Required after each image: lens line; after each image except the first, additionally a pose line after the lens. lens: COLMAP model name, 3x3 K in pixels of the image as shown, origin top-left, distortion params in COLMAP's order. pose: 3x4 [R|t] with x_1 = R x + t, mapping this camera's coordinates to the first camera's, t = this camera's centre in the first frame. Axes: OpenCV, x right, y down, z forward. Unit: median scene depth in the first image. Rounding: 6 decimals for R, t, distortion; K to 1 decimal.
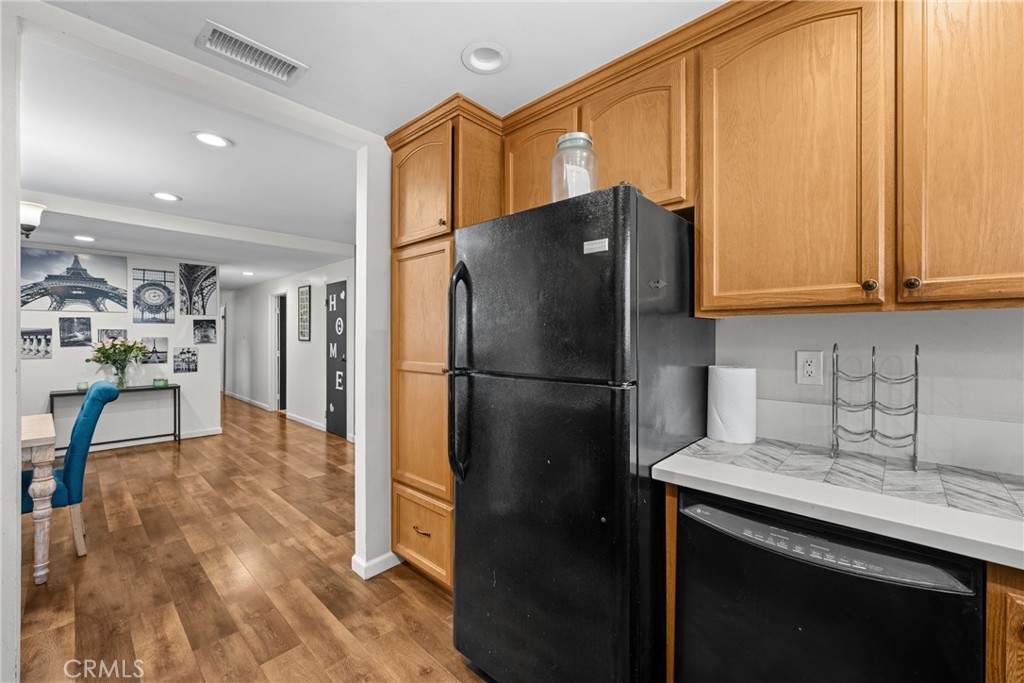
lens RADIAL K [[408.4, 0, 512.6], [0, 408.4, 339.2], [0, 0, 1]] dist [-0.003229, -0.000001]
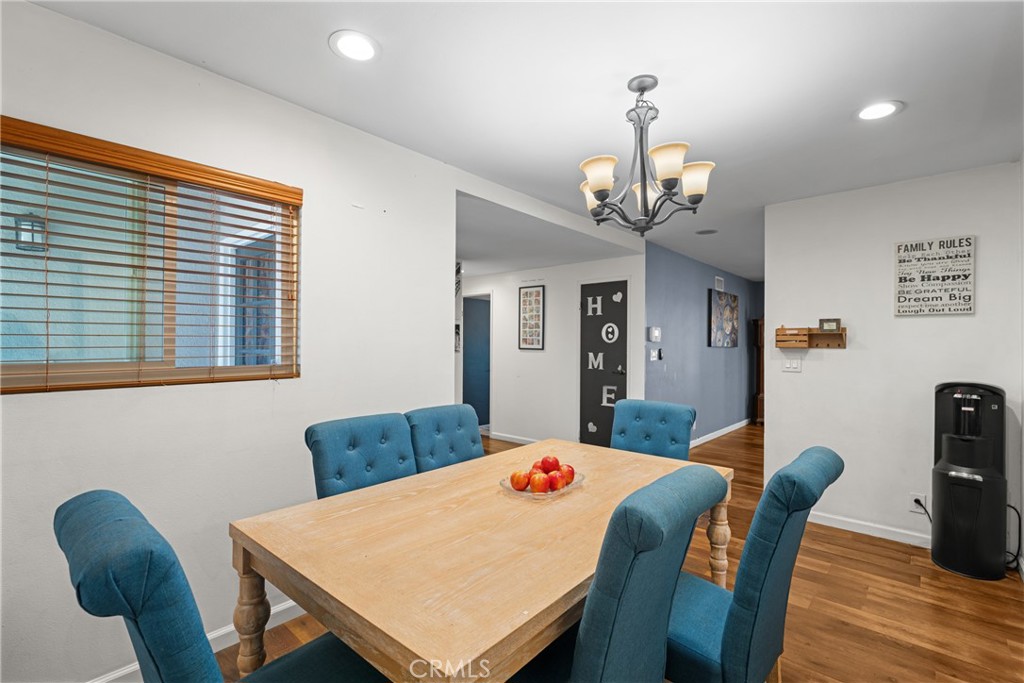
lens RADIAL K [[469.4, 0, 511.8], [0, 469.4, 335.2], [0, 0, 1]] dist [-0.007572, -0.000139]
pose [[0.999898, -0.005999, 0.012962, -1.298486], [0.006110, 0.999945, -0.008521, -0.040868], [-0.012911, 0.008599, 0.999880, 0.021868]]
